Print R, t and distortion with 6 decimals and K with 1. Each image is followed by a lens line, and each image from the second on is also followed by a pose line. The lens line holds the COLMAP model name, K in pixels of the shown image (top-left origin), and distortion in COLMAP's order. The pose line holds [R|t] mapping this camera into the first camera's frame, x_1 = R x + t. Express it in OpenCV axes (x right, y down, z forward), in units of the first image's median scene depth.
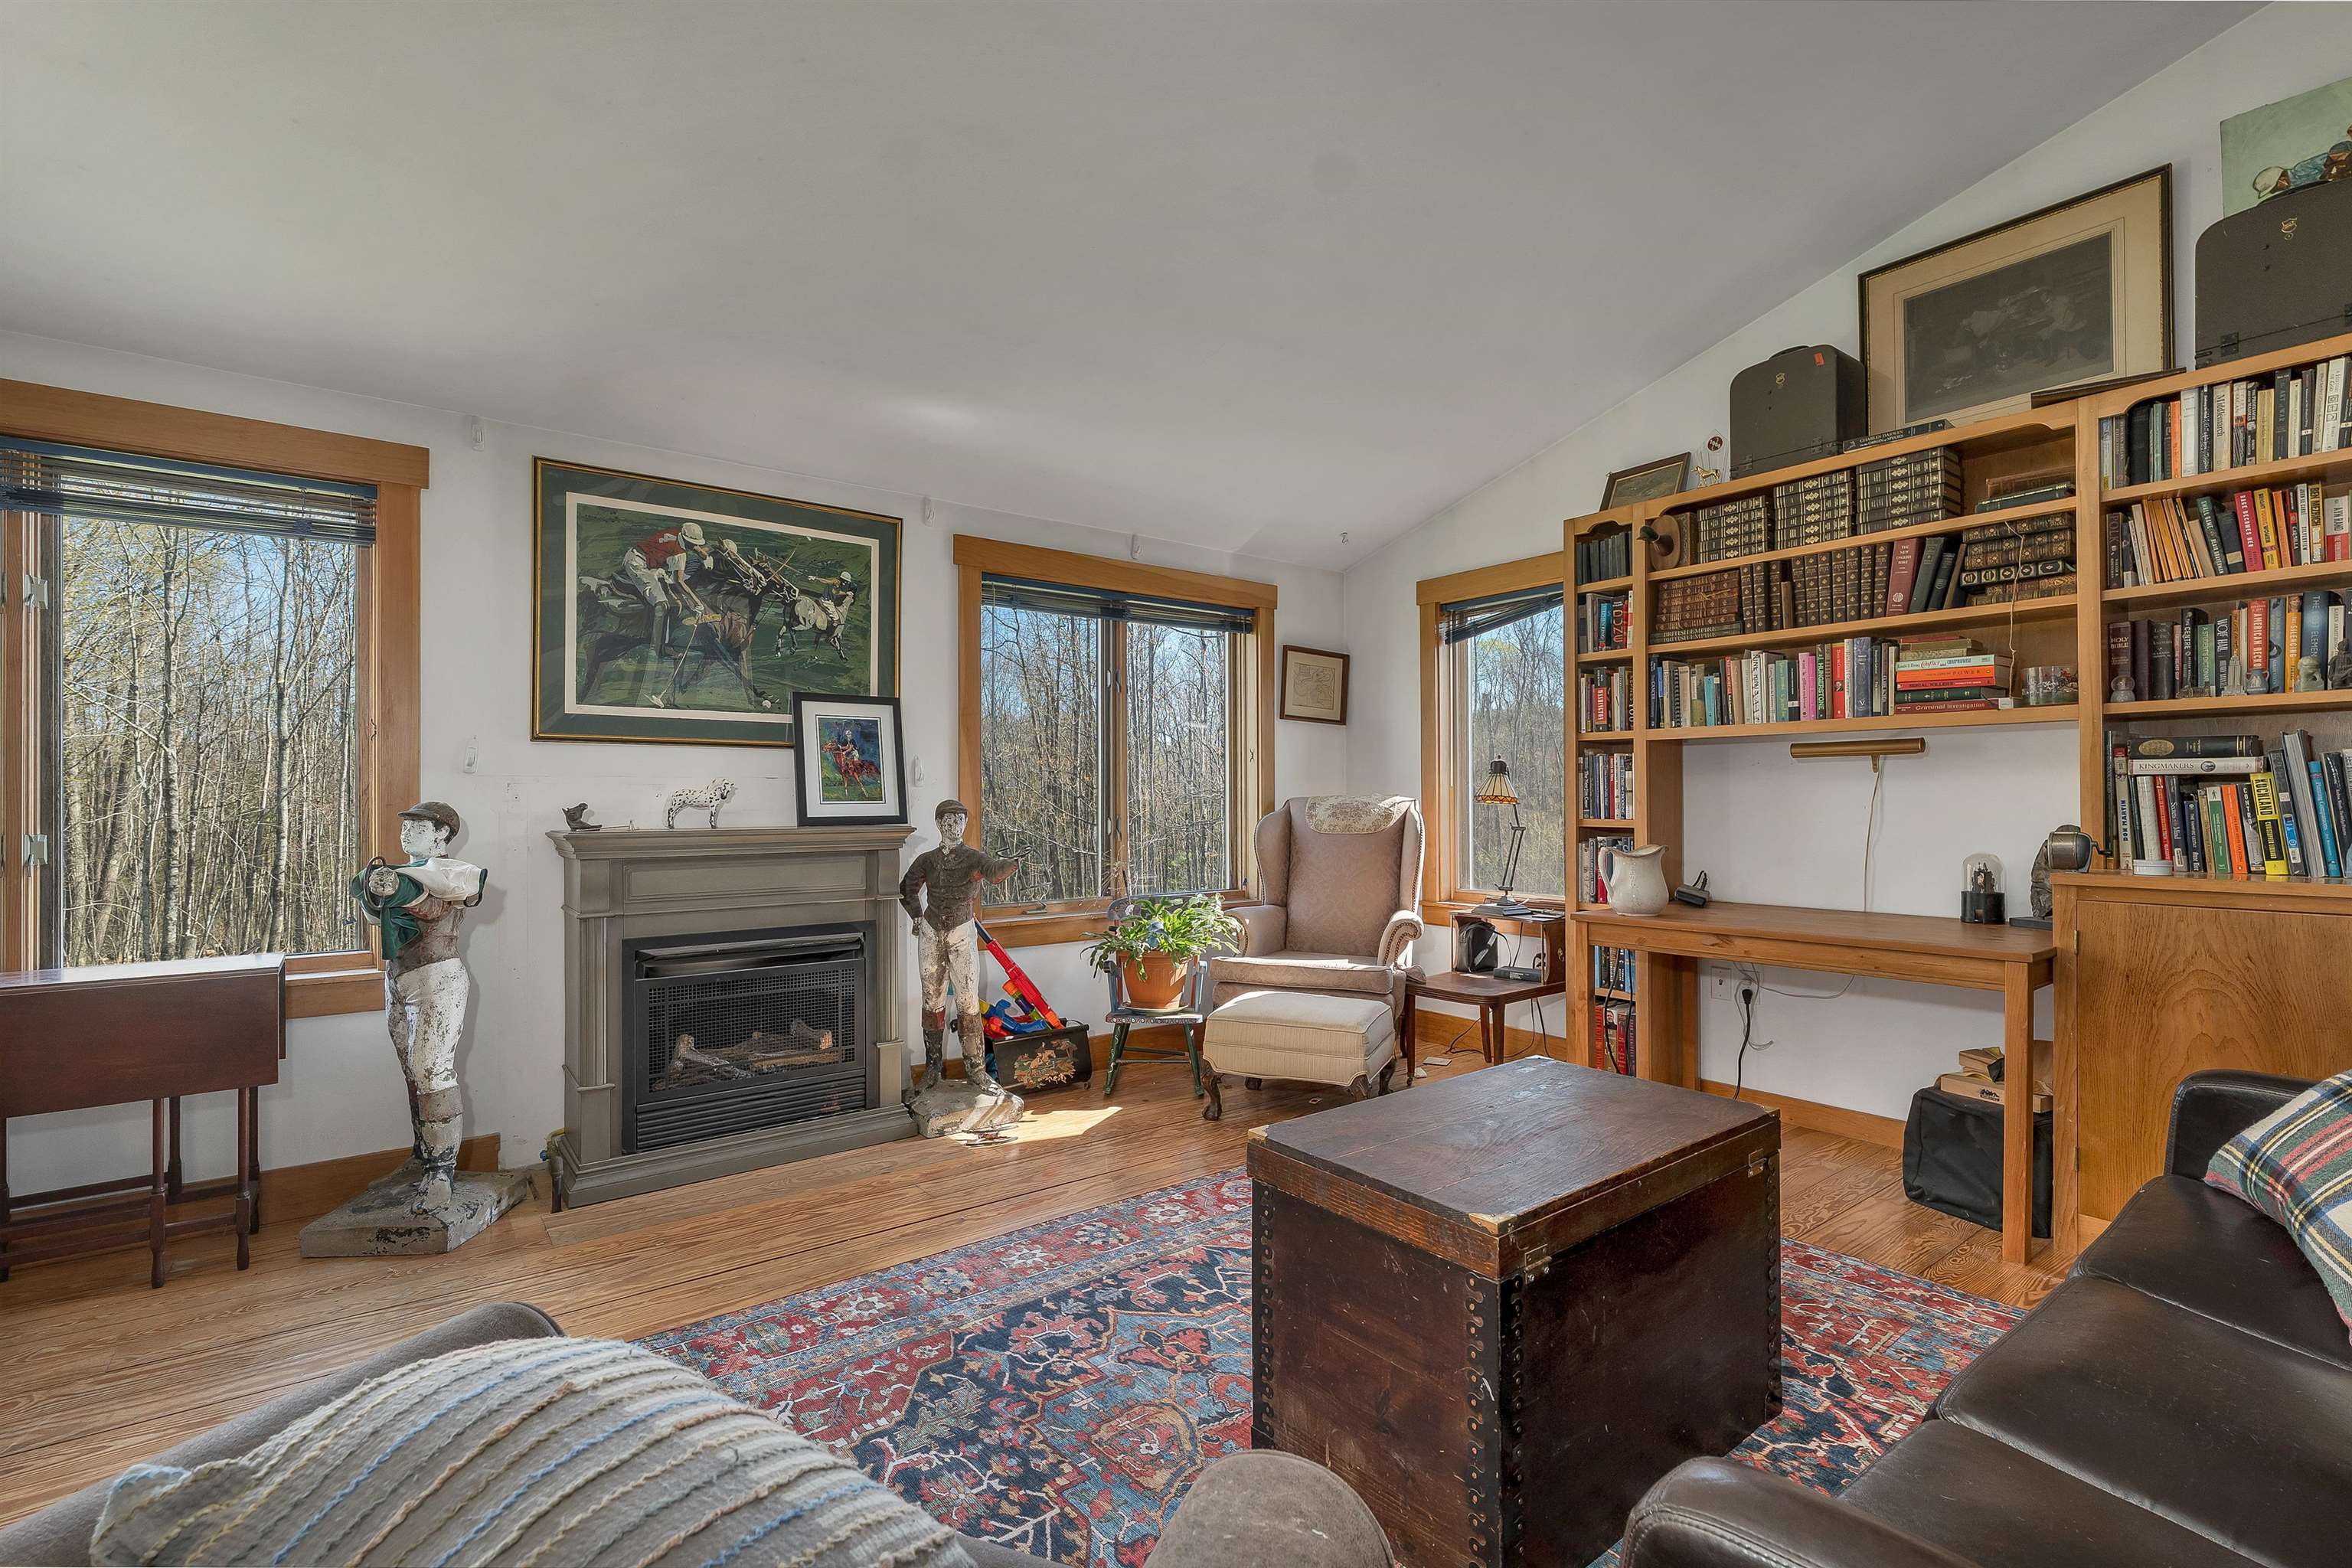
lens RADIAL K [[1058.2, 0, 1174.0], [0, 1058.2, 795.2], [0, 0, 1]] dist [0.000094, -0.000006]
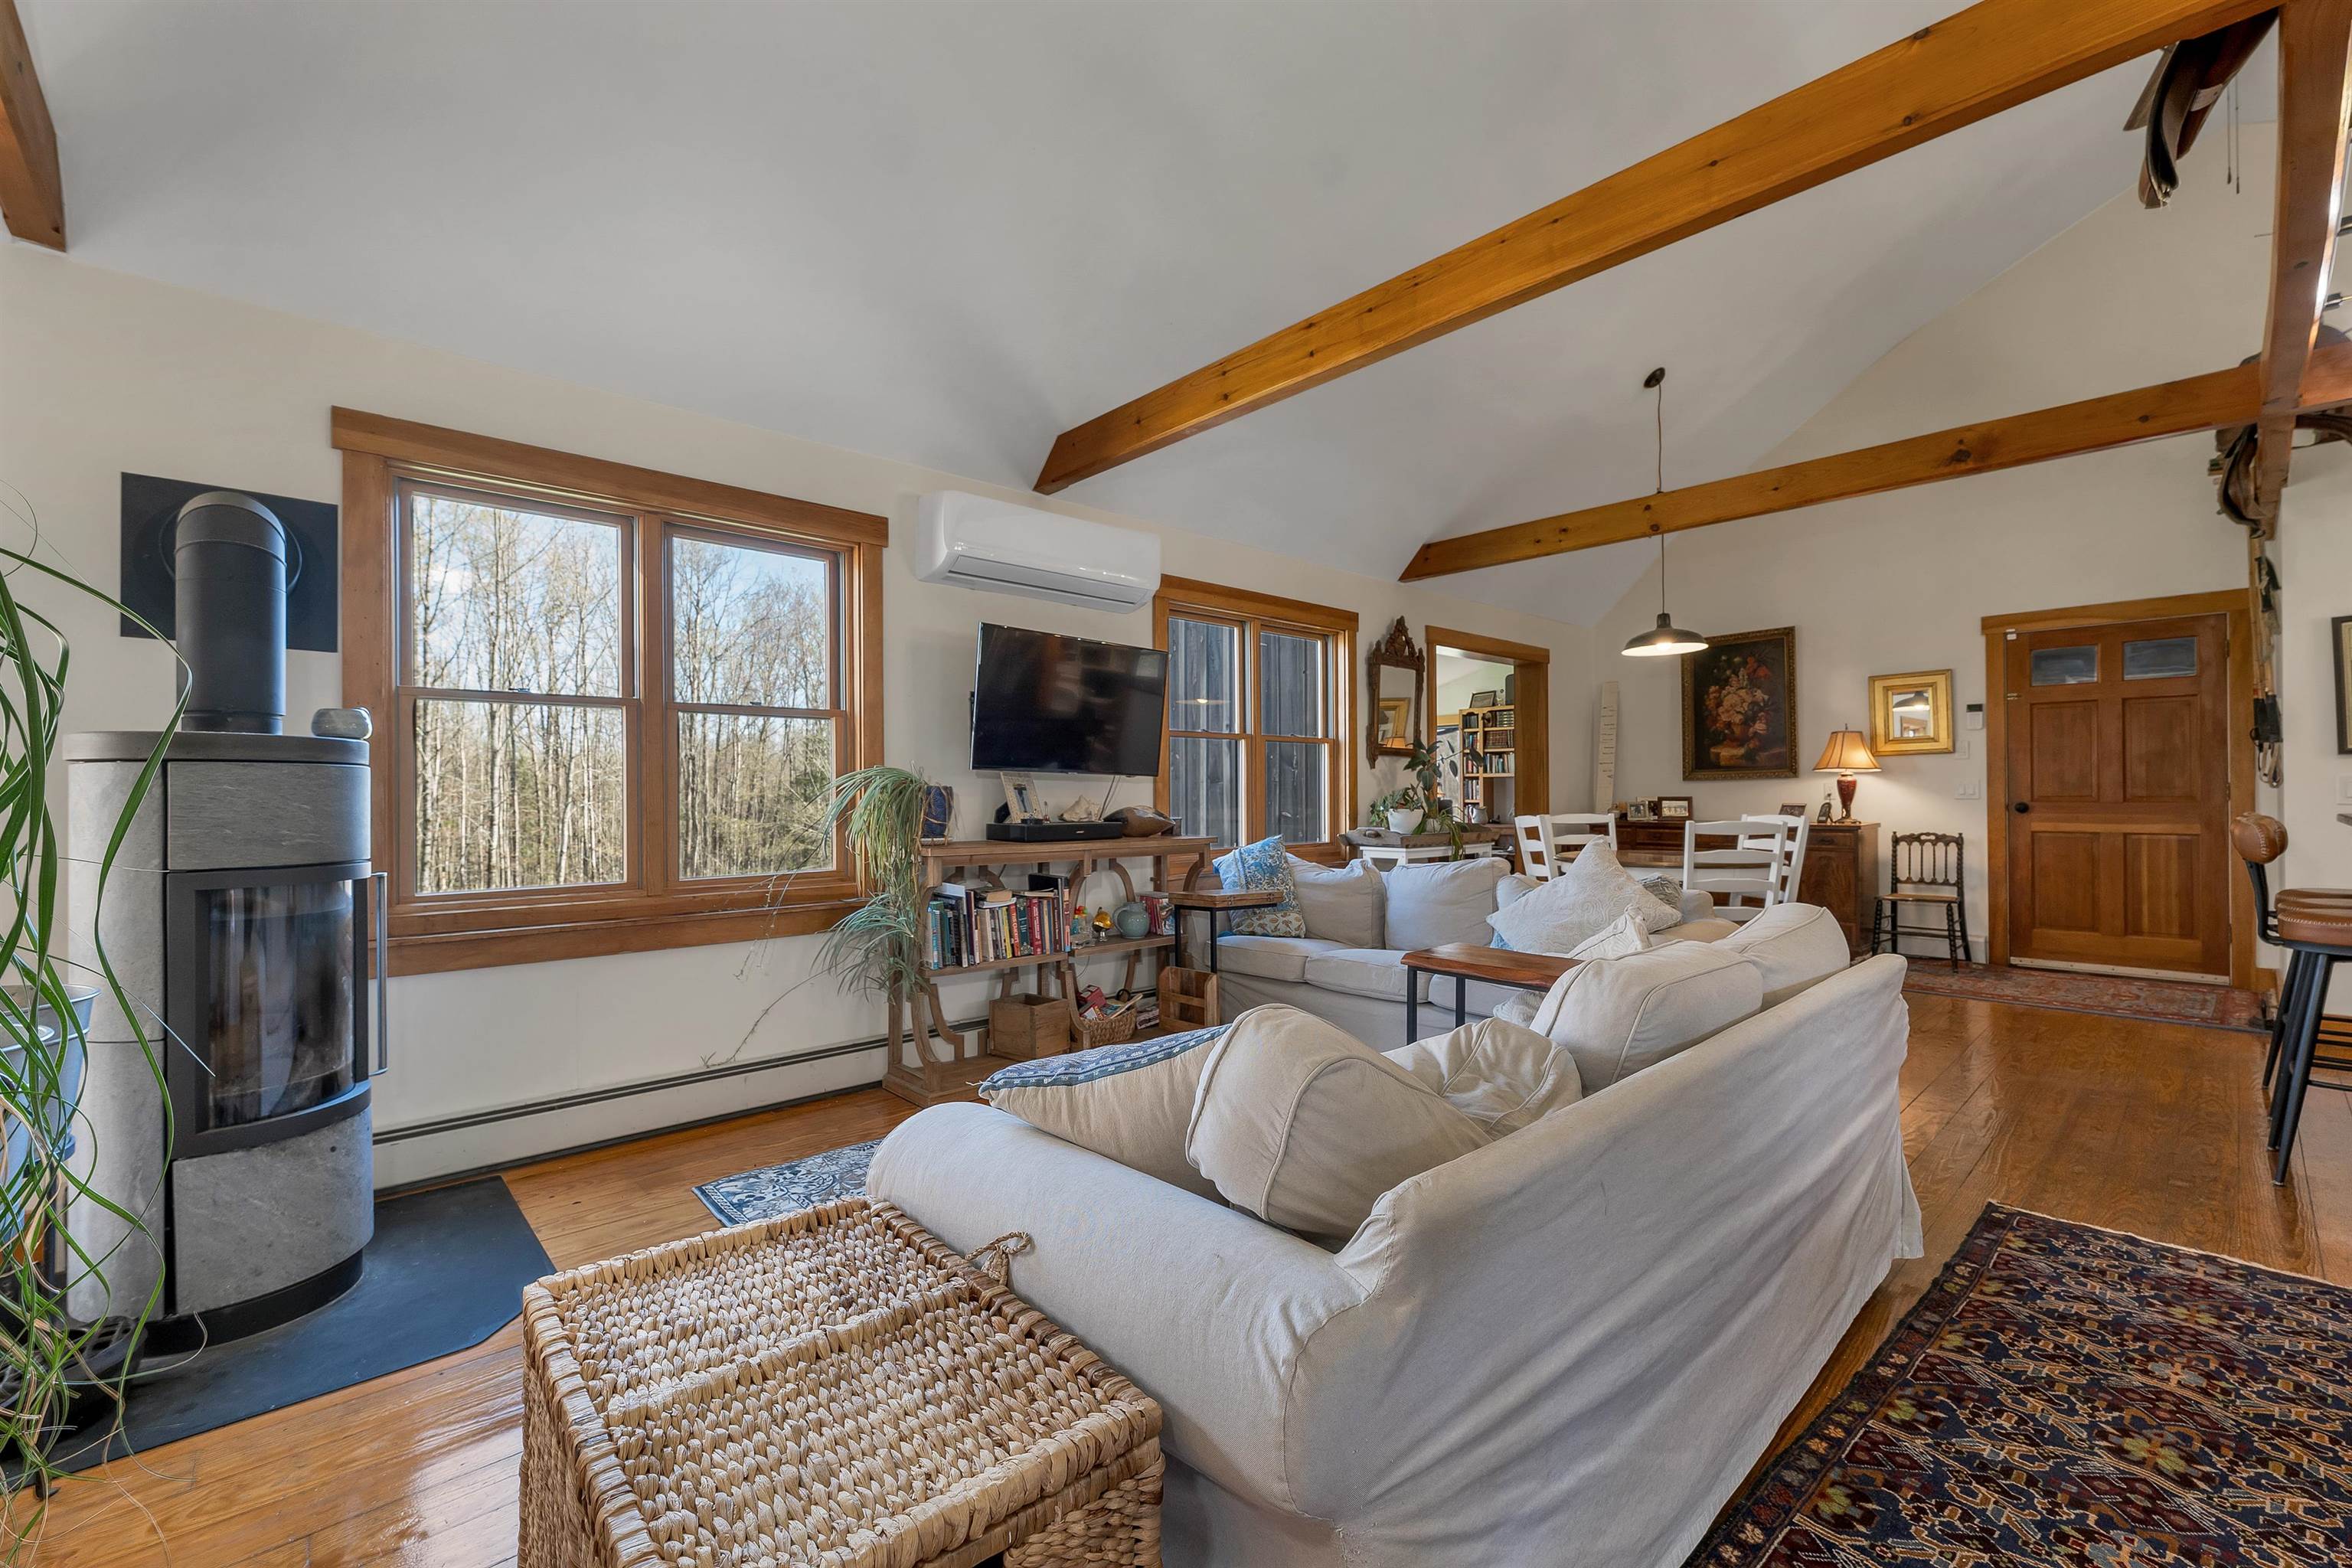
lens RADIAL K [[974.5, 0, 1174.2], [0, 974.5, 788.0], [0, 0, 1]] dist [0.002480, 0.000631]
pose [[0.996516, -0.001031, 0.083390, -0.807393], [0.001337, 0.999993, -0.003618, -0.006891], [-0.083386, 0.003717, 0.996510, -2.050298]]
